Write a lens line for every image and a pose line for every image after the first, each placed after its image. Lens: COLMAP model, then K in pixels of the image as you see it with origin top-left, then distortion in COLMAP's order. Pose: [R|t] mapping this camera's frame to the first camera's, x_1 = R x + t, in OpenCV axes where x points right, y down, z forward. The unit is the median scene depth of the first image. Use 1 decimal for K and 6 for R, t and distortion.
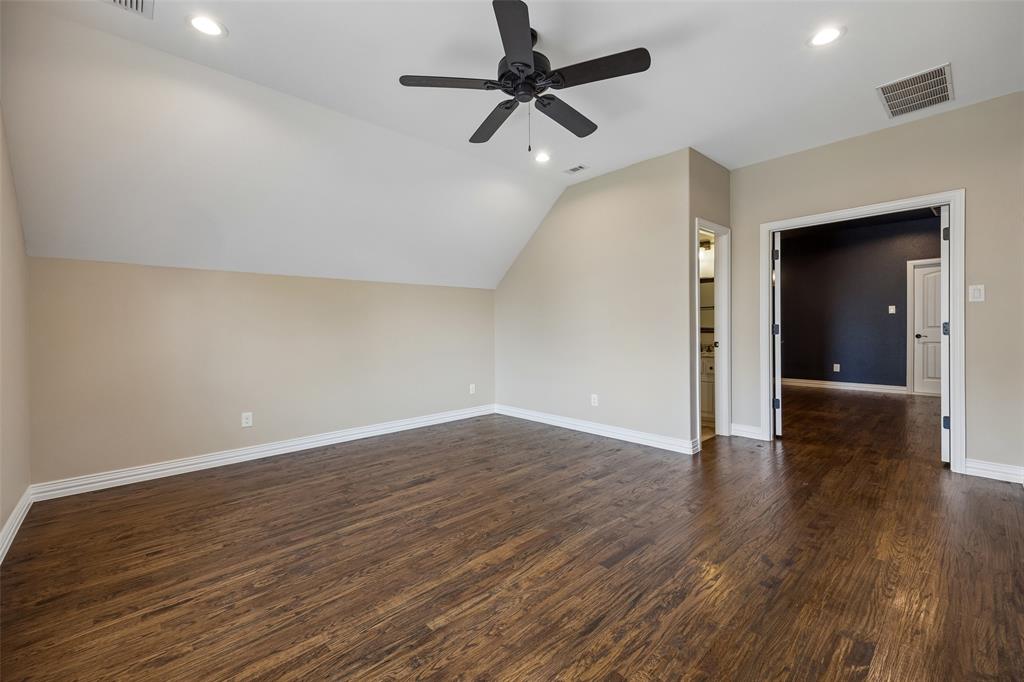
lens RADIAL K [[407.2, 0, 511.0], [0, 407.2, 334.3], [0, 0, 1]] dist [0.004321, -0.000077]
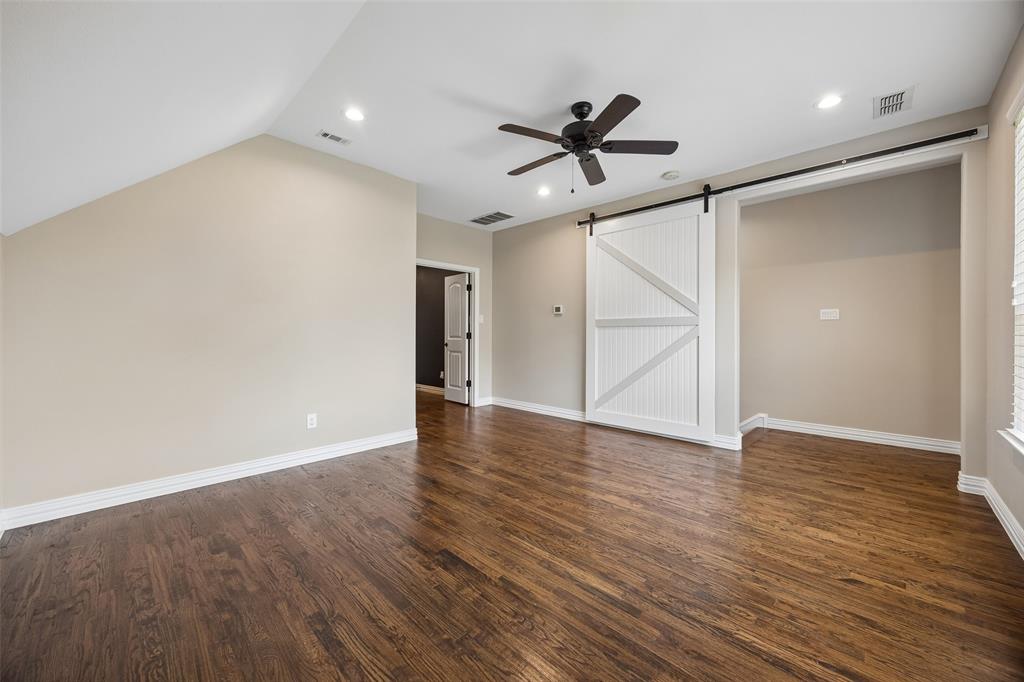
lens RADIAL K [[388.7, 0, 512.2], [0, 388.7, 339.0], [0, 0, 1]] dist [0.000610, -0.000012]
pose [[-0.043866, -0.001528, 0.999036, -1.303946], [0.014008, 0.999900, 0.002144, 0.002191], [-0.998939, 0.014089, -0.043840, 1.402720]]
